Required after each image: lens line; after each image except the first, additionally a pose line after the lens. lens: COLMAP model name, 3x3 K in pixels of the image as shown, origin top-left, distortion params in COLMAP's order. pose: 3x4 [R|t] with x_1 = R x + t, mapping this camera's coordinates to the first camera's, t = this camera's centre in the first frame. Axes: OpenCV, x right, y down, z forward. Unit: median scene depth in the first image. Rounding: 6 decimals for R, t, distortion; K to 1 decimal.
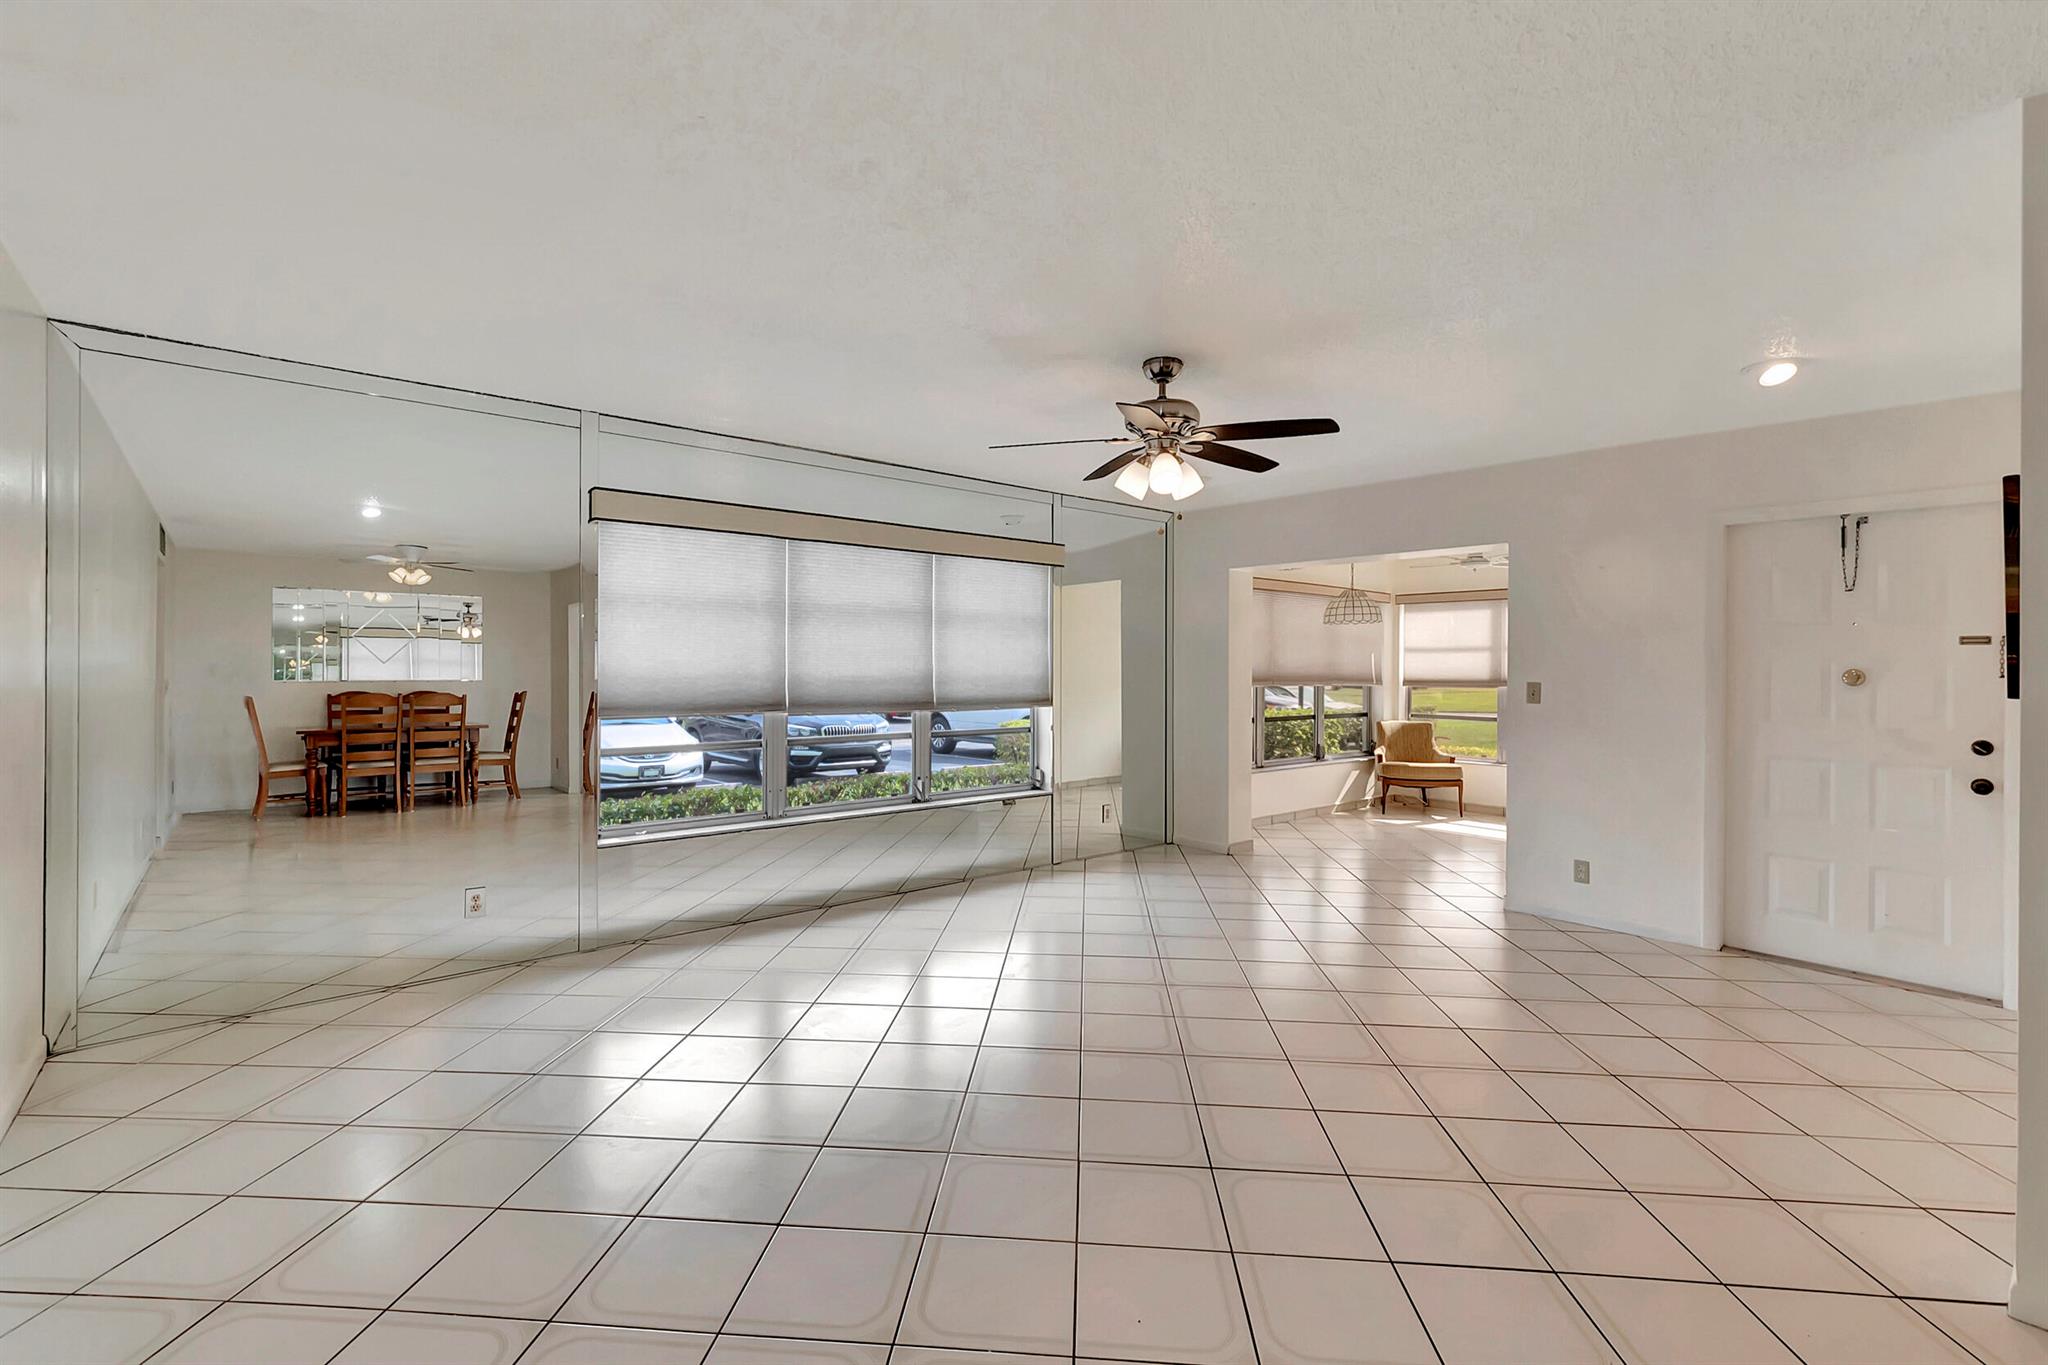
lens RADIAL K [[891.7, 0, 1009.0], [0, 891.7, 668.1], [0, 0, 1]] dist [0.000465, 0.000034]
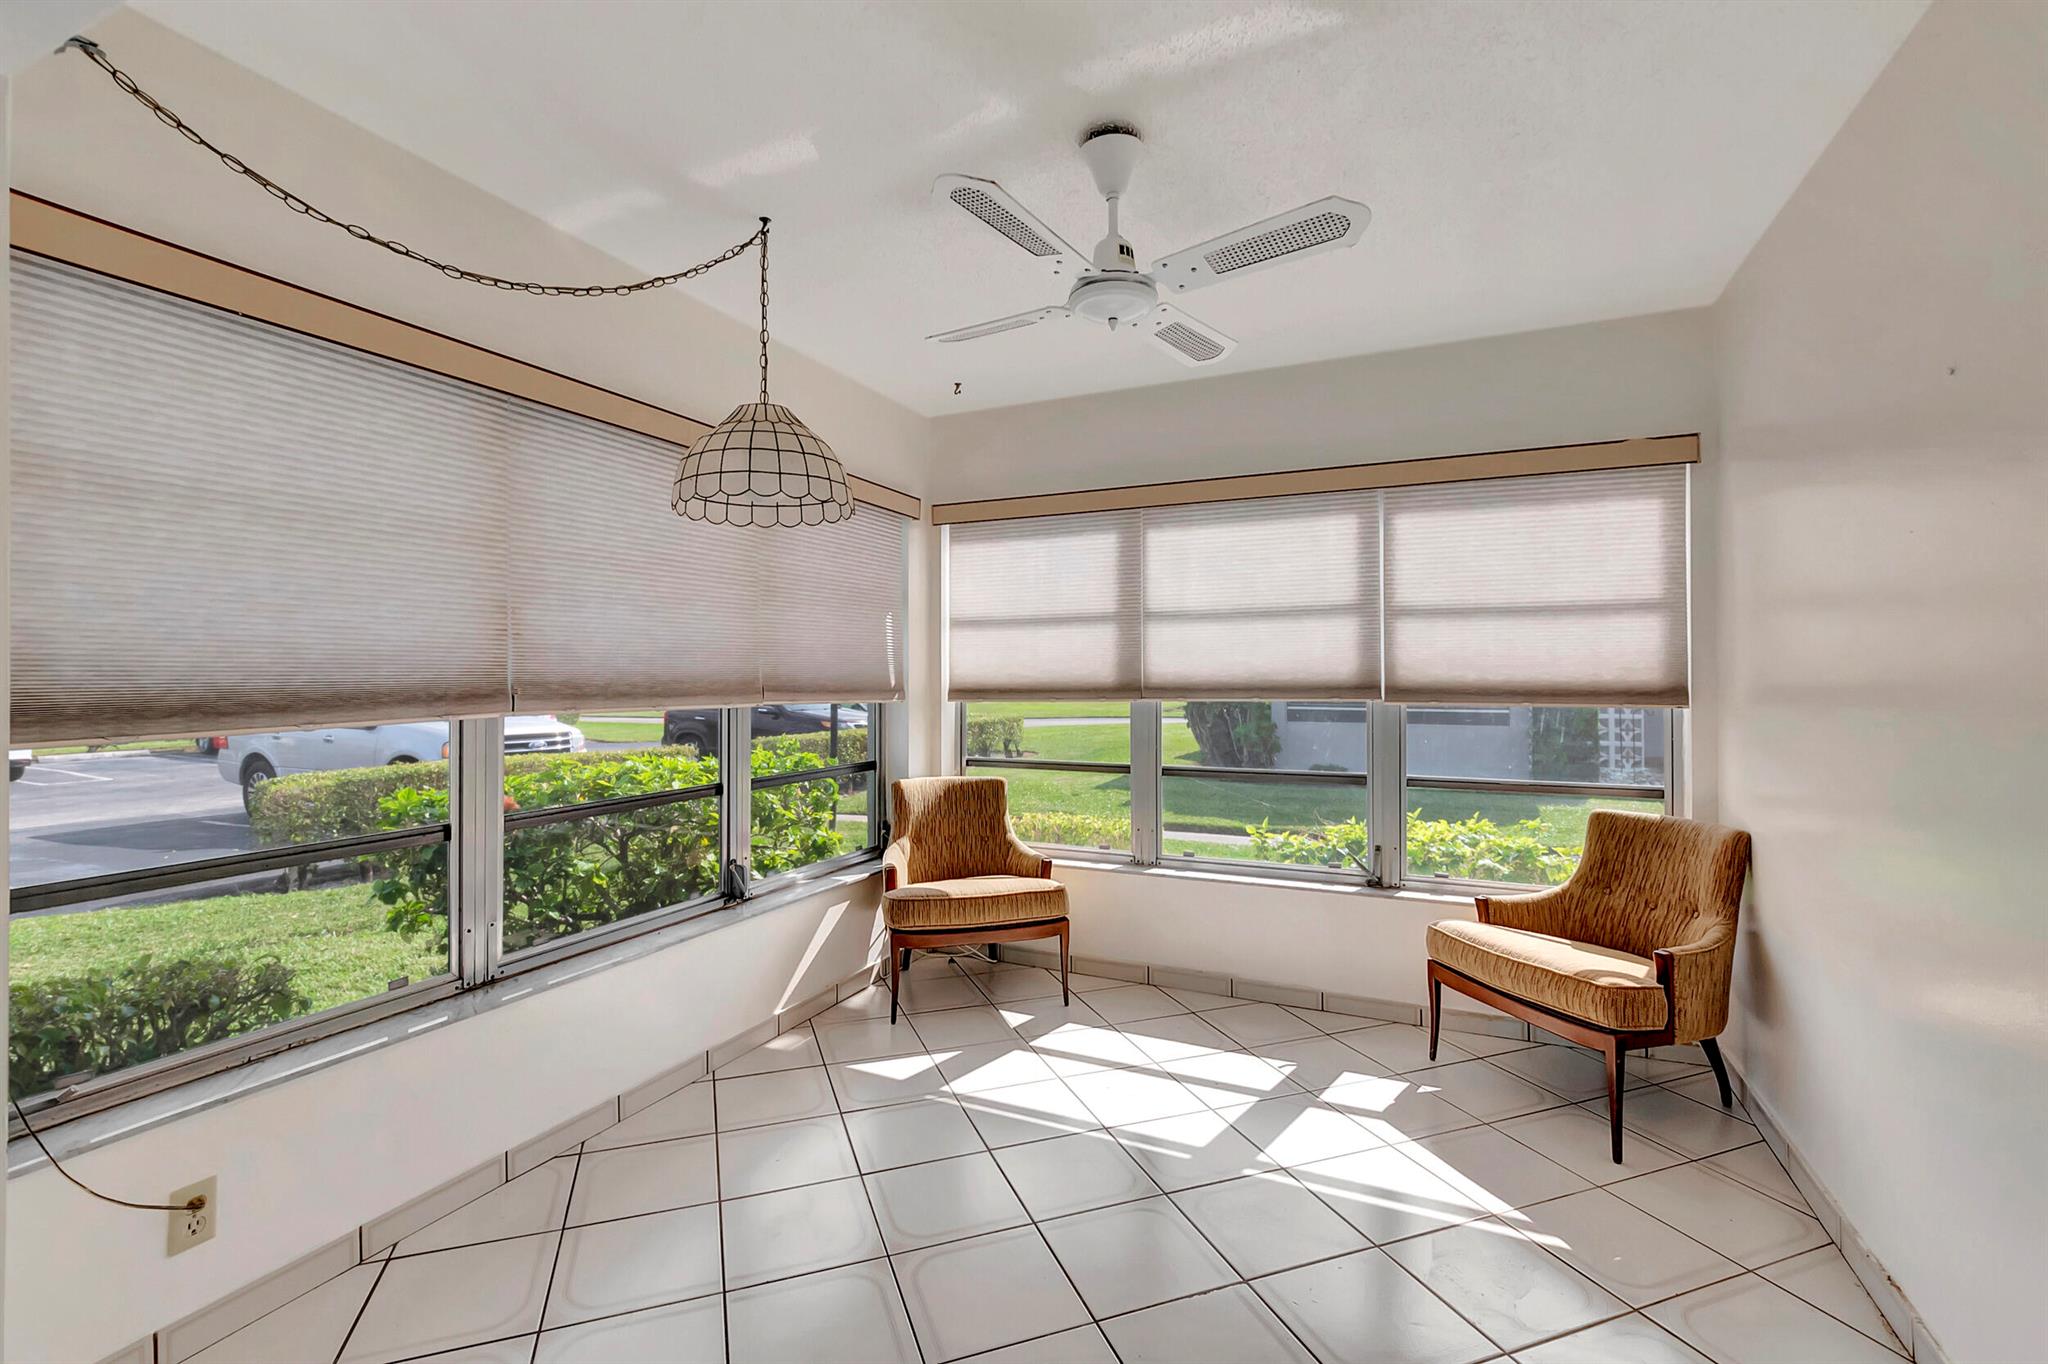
lens RADIAL K [[904.8, 0, 1016.0], [0, 904.8, 674.4], [0, 0, 1]] dist [-0.001058, -0.000062]
pose [[0.906967, -0.002155, 0.421197, 0.281838], [0.004794, 0.999975, -0.005206, 0.009195], [-0.421175, 0.006741, 0.906954, 0.572027]]
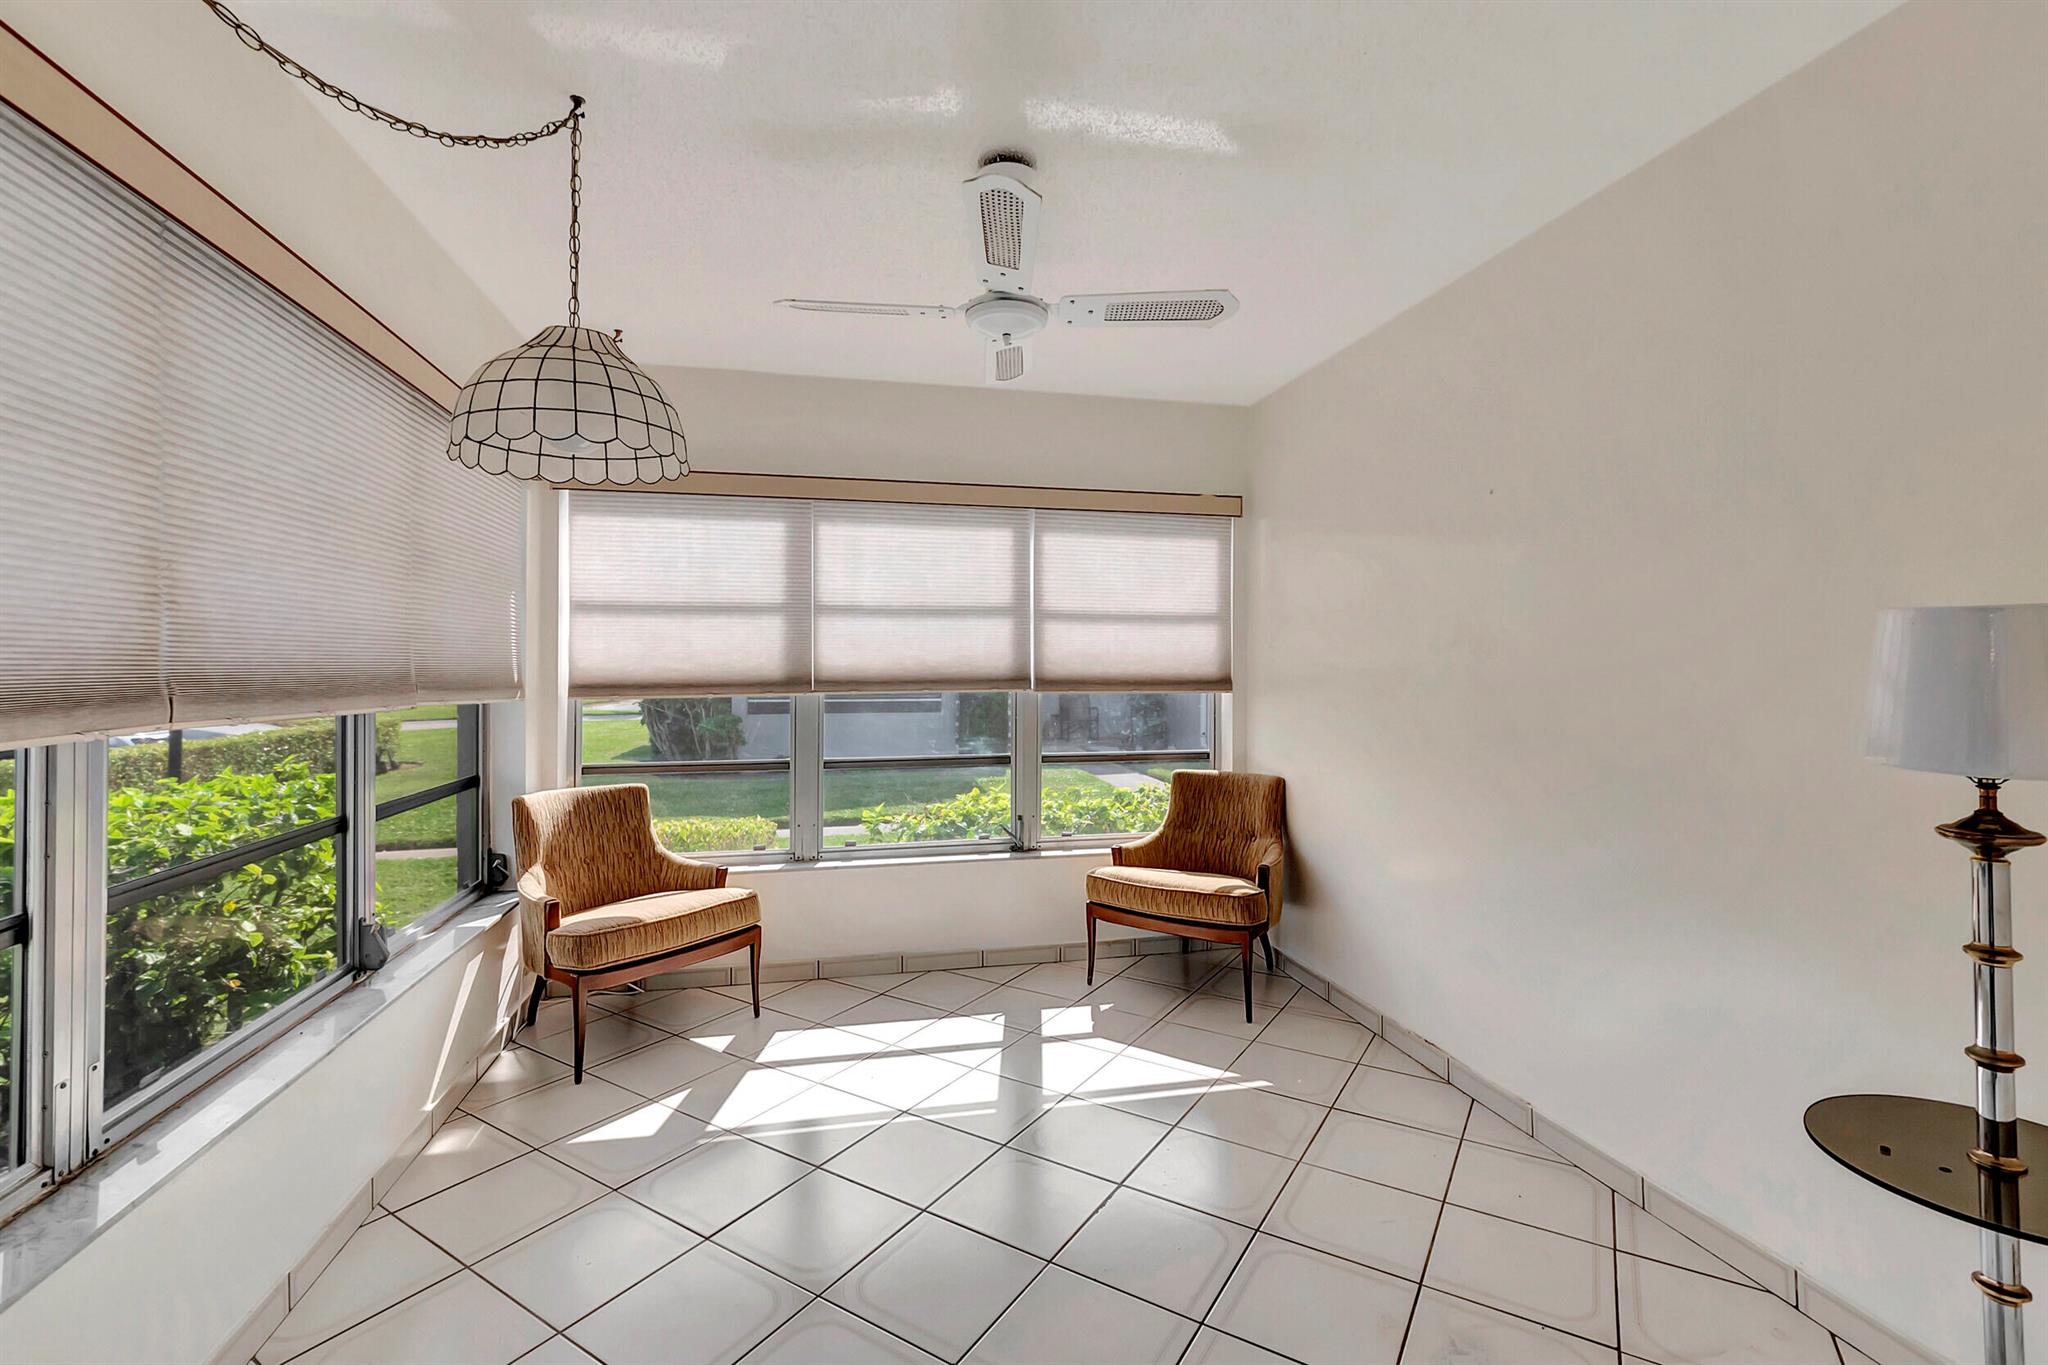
lens RADIAL K [[900.2, 0, 1029.8], [0, 900.2, 669.4], [0, 0, 1]] dist [-0.001723, -0.000841]
pose [[0.459107, -0.001866, 0.888379, 0.187394], [0.005614, 0.999984, -0.000801, 0.009009], [-0.888363, 0.005355, 0.459110, 0.651523]]
